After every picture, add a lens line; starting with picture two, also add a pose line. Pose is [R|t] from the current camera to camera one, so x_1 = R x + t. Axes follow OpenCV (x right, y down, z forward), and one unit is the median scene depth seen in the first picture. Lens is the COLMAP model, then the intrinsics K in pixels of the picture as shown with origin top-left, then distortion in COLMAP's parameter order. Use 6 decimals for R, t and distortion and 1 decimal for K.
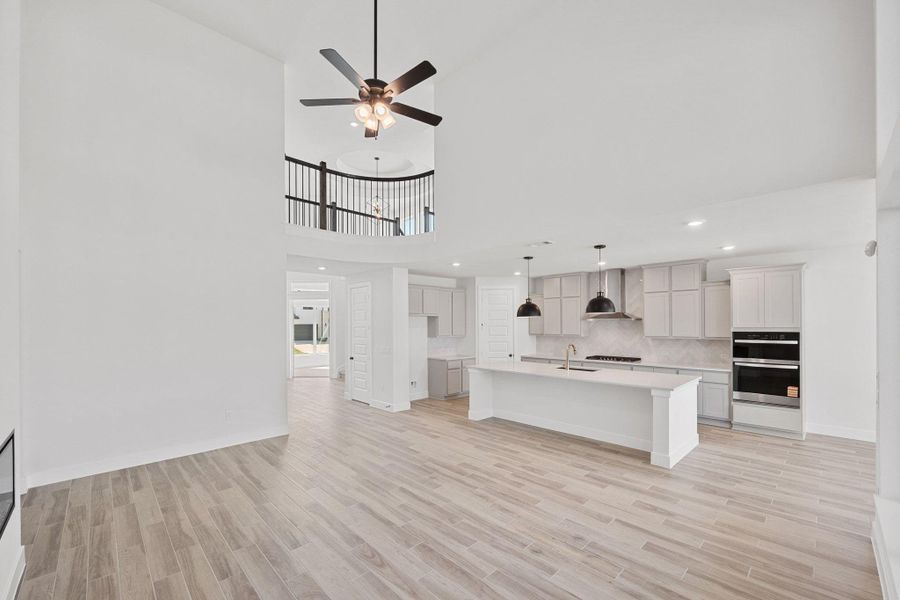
lens RADIAL K [[365.4, 0, 457.2], [0, 365.4, 323.9], [0, 0, 1]] dist [-0.001821, -0.000080]
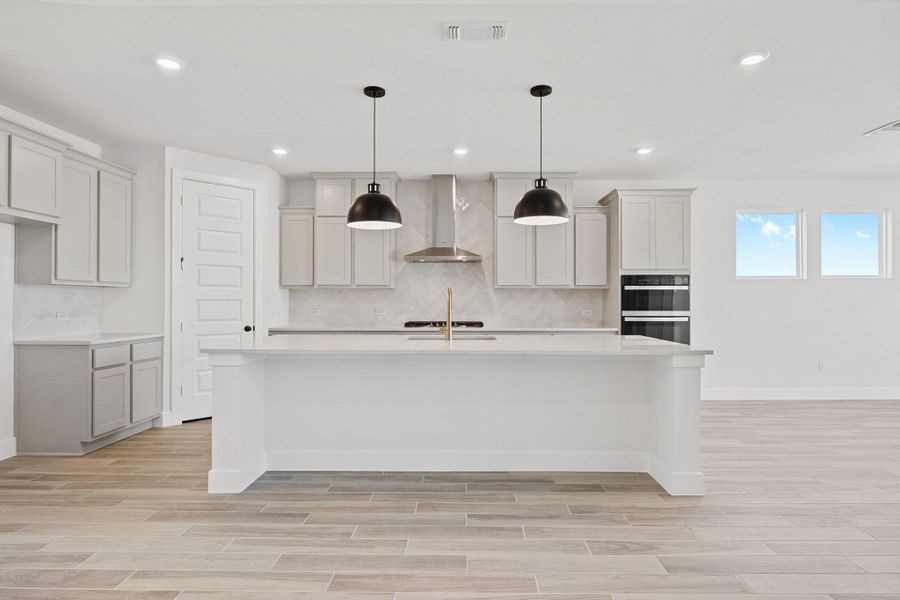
lens RADIAL K [[482.0, 0, 456.1], [0, 482.0, 300.5], [0, 0, 1]] dist [-0.002835, 0.000249]
pose [[0.712419, 0.006826, 0.701721, -0.133169], [-0.004375, 0.999976, -0.005285, 0.069874], [-0.701740, 0.000695, 0.712432, 0.491566]]
